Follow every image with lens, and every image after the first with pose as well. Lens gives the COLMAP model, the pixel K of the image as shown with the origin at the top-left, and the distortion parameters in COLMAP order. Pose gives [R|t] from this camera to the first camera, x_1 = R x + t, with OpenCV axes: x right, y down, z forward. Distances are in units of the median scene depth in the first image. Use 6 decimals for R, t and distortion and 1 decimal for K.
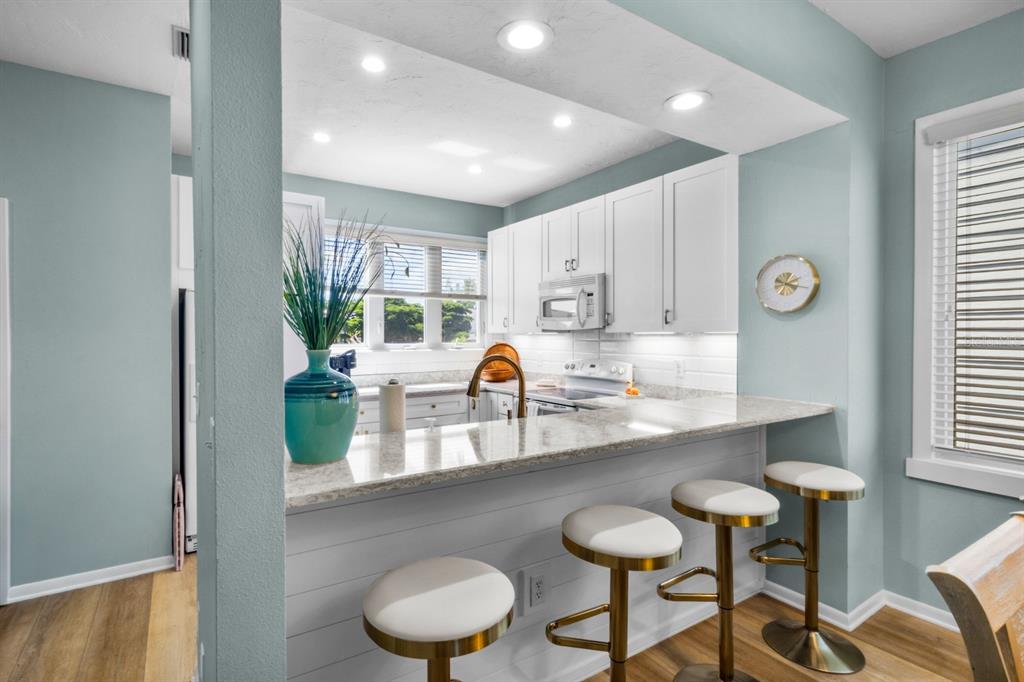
lens RADIAL K [[495.5, 0, 486.4], [0, 495.5, 339.5], [0, 0, 1]] dist [0.001666, -0.000029]
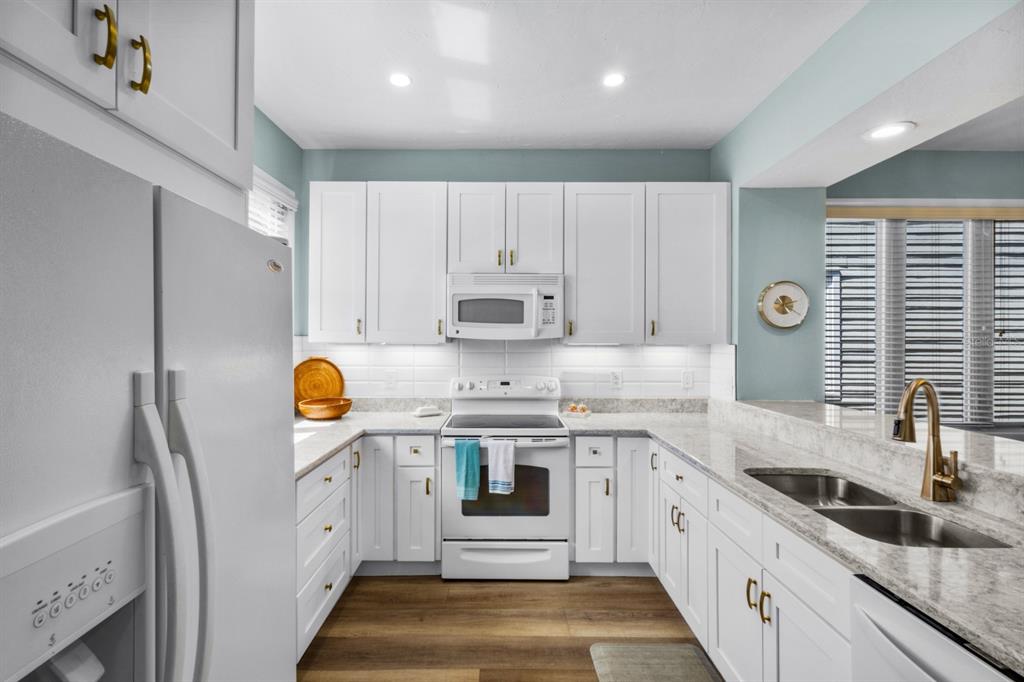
lens RADIAL K [[470.4, 0, 508.0], [0, 470.4, 336.9], [0, 0, 1]] dist [0.002753, -0.000143]
pose [[0.537169, 0.007636, 0.843440, -0.461111], [0.004477, 0.999919, -0.011904, -0.015124], [-0.843462, 0.010170, 0.537092, 0.600759]]
